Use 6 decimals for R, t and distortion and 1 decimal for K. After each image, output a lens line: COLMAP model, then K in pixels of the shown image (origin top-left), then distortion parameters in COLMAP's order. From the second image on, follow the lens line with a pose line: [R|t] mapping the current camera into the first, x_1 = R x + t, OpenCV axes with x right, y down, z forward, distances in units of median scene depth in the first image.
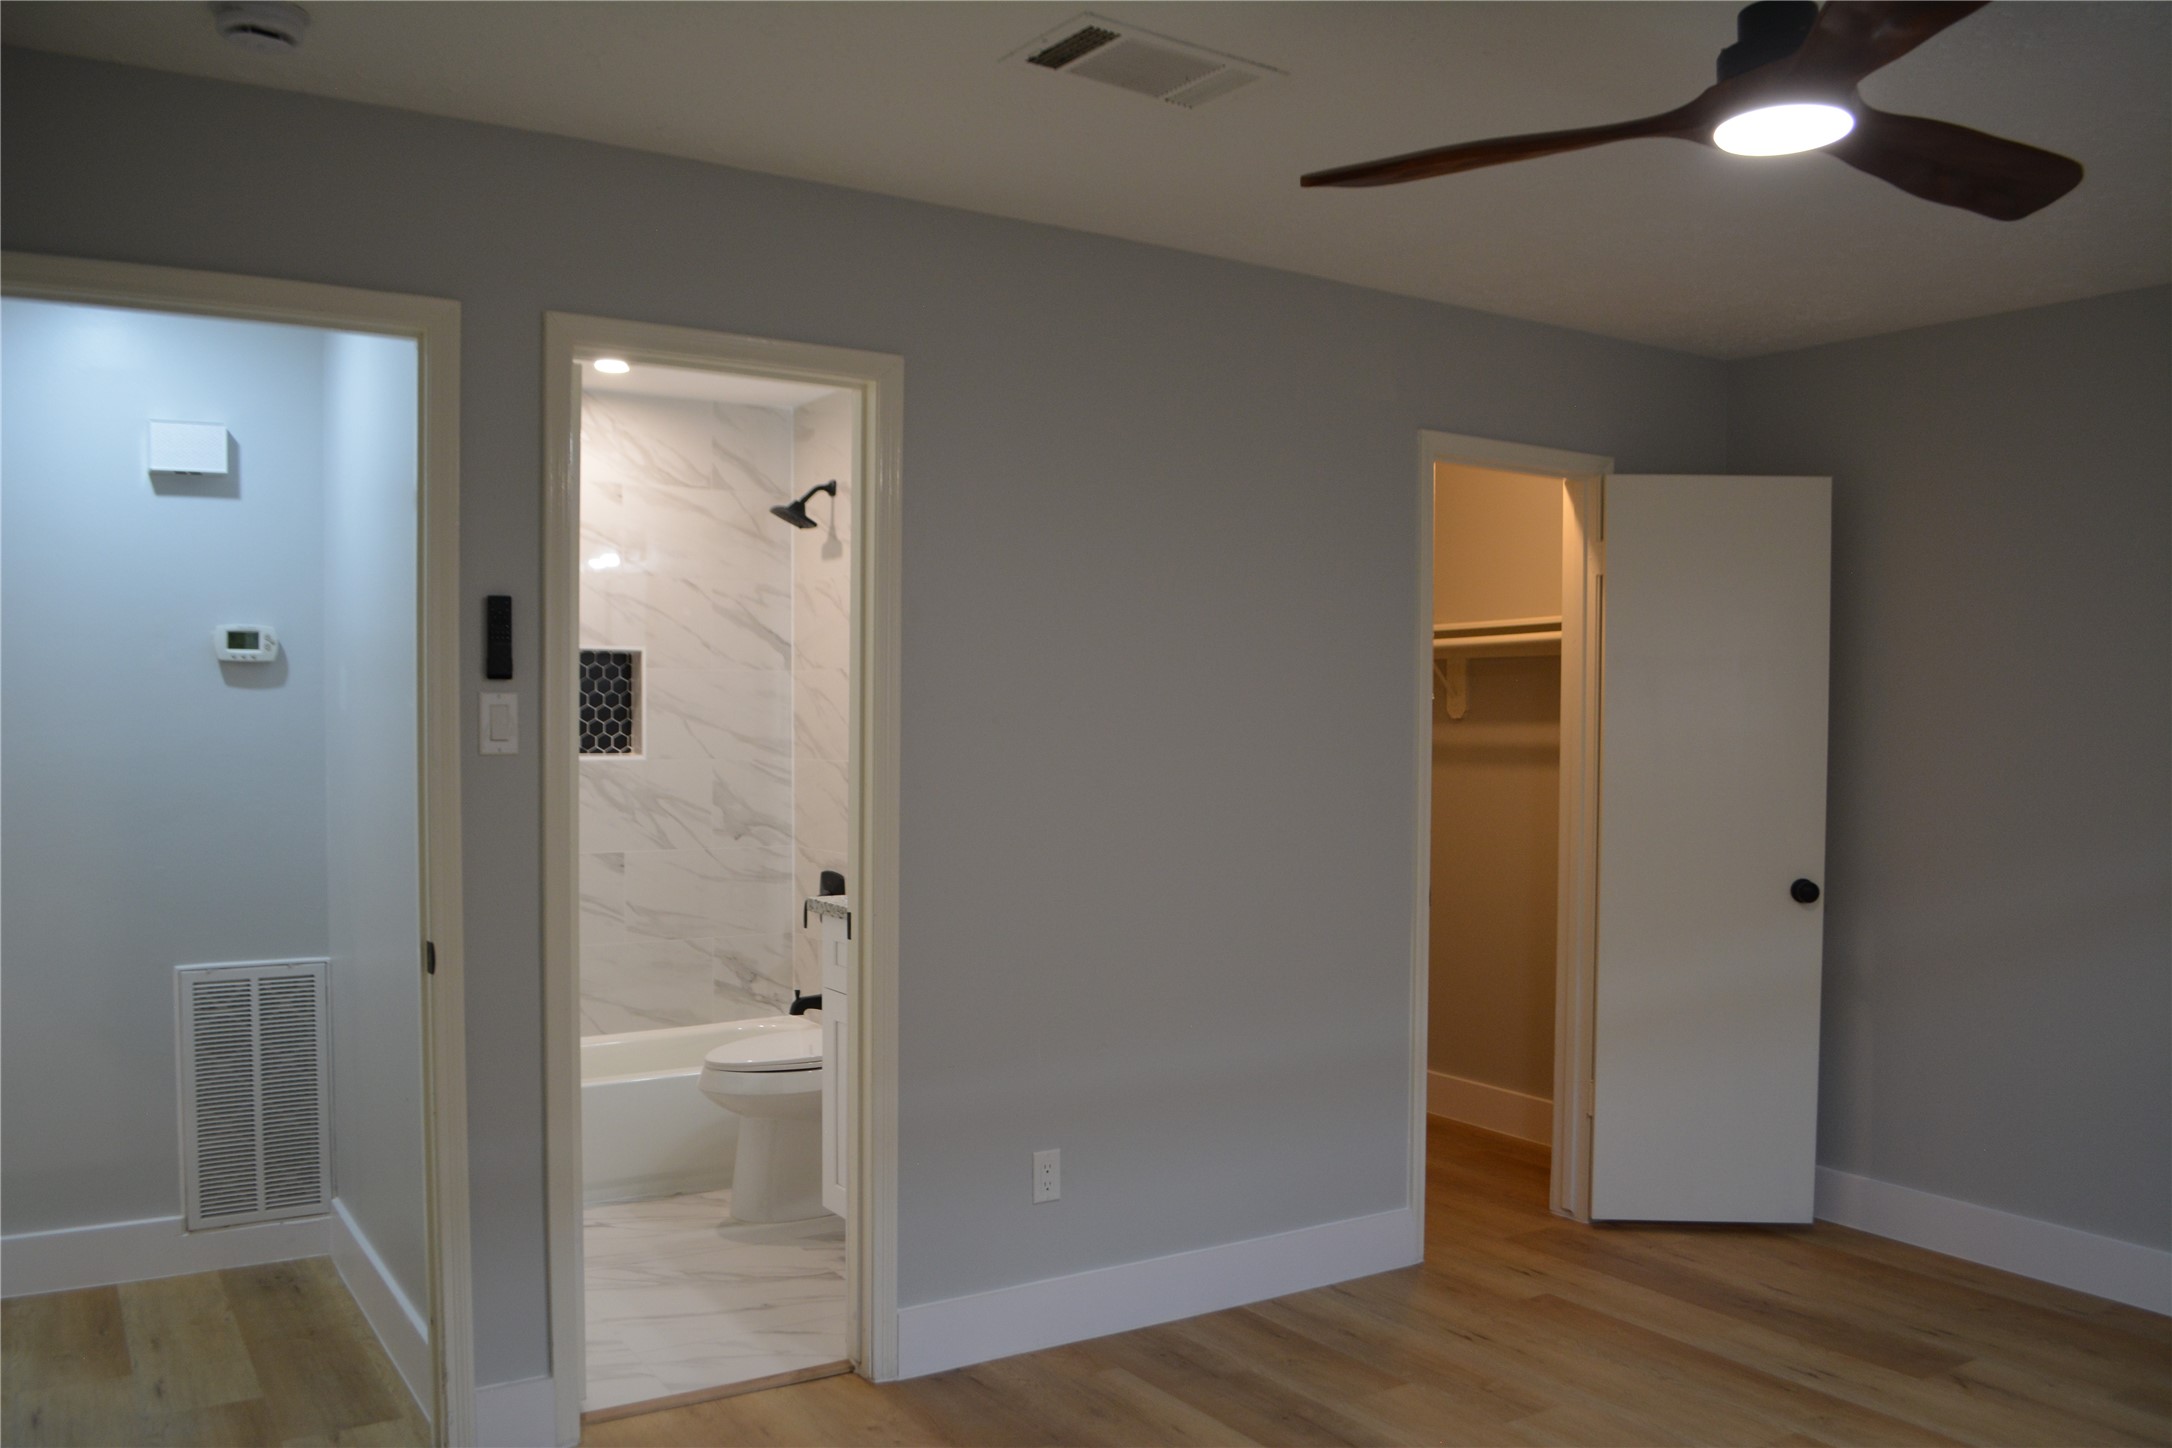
lens RADIAL K [[1720.8, 0, 1082.4], [0, 1720.8, 720.2], [0, 0, 1]] dist [-0.092201, 0.018443]
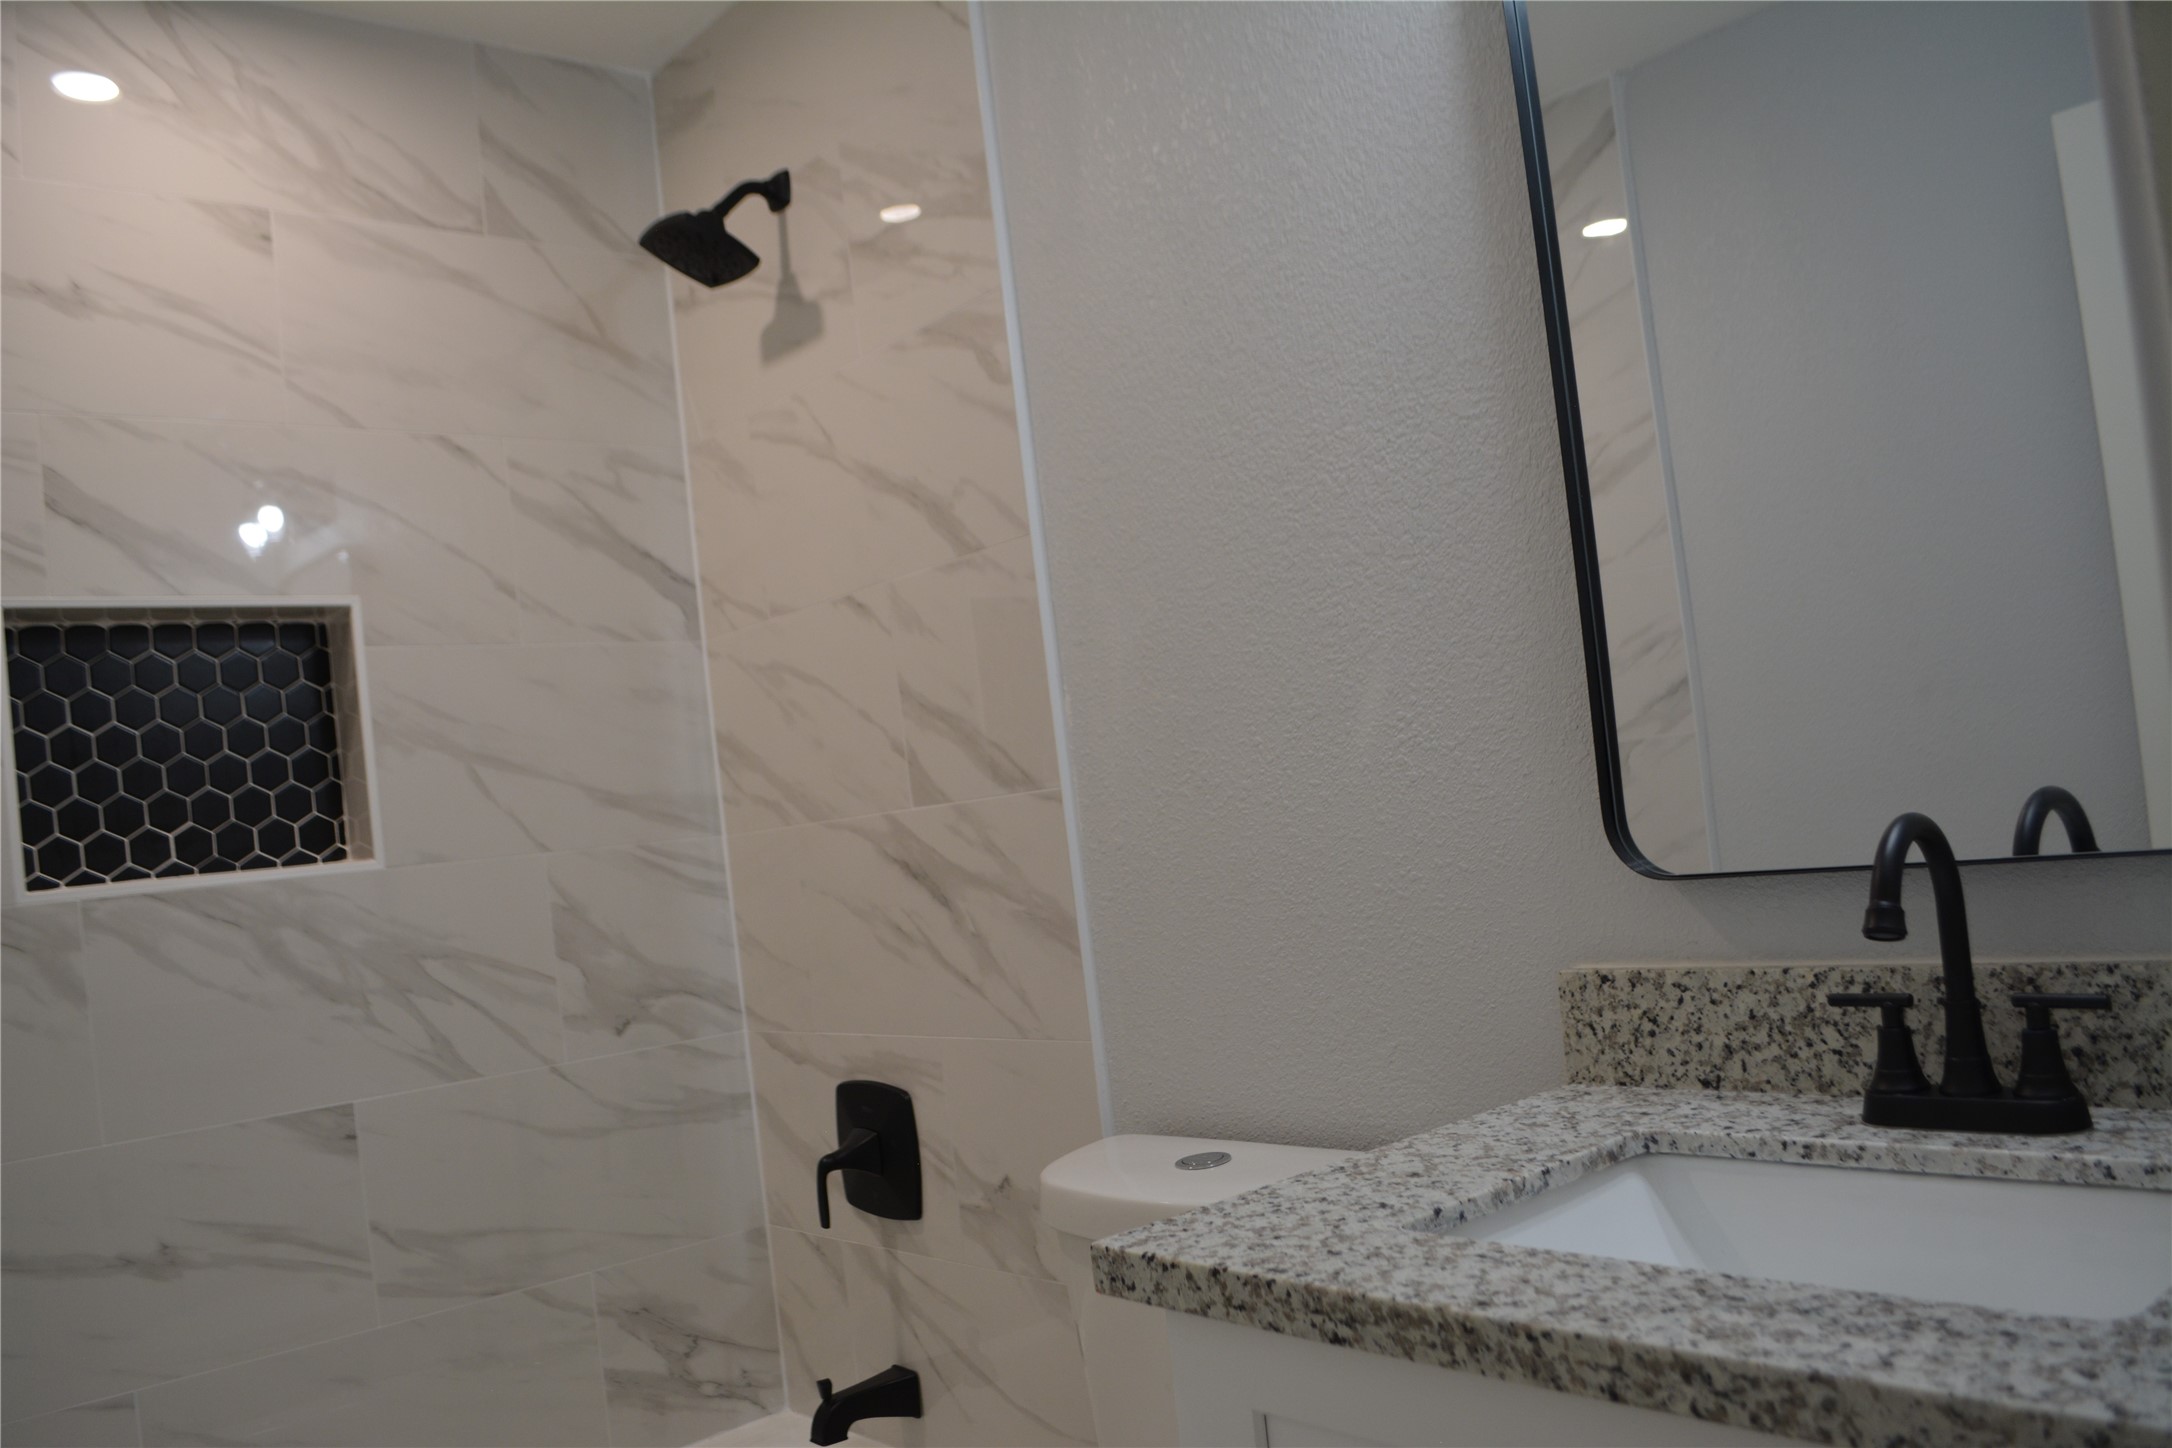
lens RADIAL K [[1720.8, 0, 1093.3], [0, 1720.8, 731.5], [0, 0, 1]] dist [-0.092201, 0.018443]
pose [[0.981350, -0.104704, 0.161214, -0.147256], [0.113399, 0.992499, -0.045684, 0.027529], [-0.155221, 0.063114, 0.985862, 0.559205]]
